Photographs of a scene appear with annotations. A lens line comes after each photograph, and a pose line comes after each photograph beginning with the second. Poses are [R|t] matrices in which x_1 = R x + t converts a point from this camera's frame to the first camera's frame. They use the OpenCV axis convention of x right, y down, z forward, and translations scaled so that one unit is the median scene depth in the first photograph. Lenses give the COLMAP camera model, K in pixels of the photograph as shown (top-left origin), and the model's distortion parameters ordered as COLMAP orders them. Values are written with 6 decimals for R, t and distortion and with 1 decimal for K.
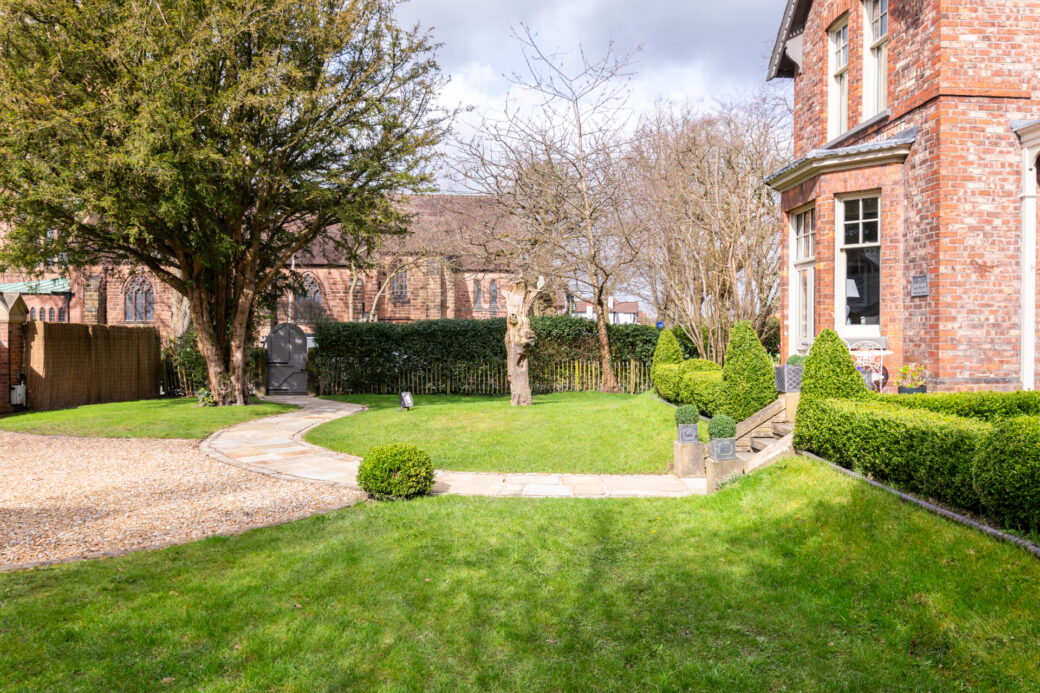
lens RADIAL K [[782.4, 0, 523.5], [0, 782.4, 343.9], [0, 0, 1]] dist [0.000041, -0.009834]
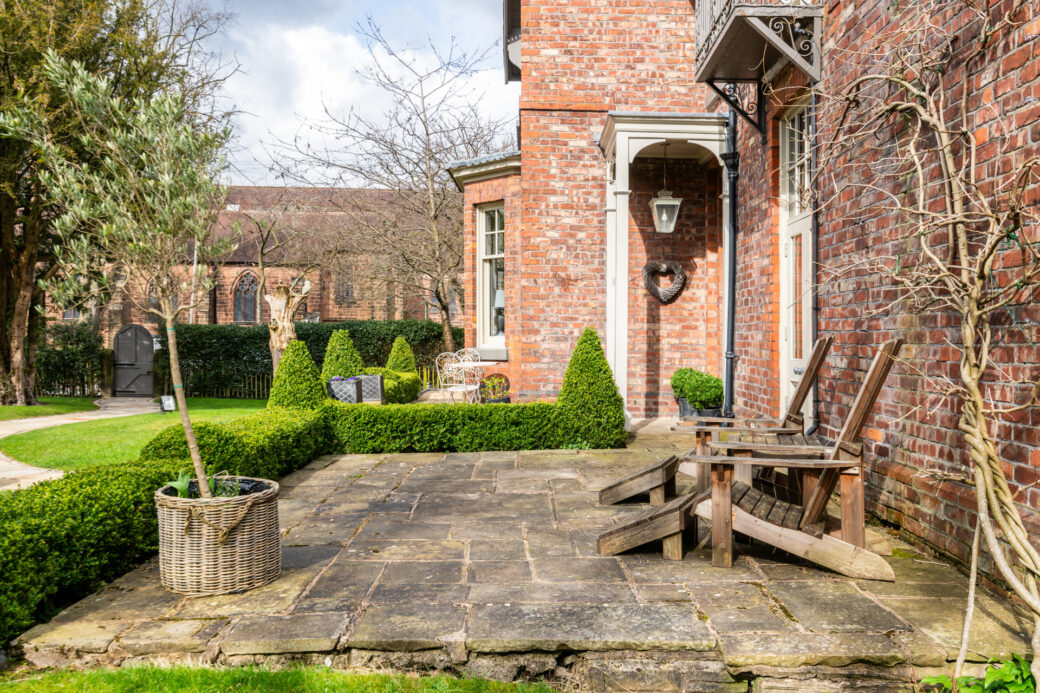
lens RADIAL K [[846.6, 0, 520.2], [0, 846.6, 349.0], [0, 0, 1]] dist [-0.020115, 0.002156]
pose [[0.998009, 0.015215, -0.061208, 0.597027], [-0.015102, 0.999883, 0.002316, -0.011948], [0.061237, -0.001387, 0.998122, -0.085972]]
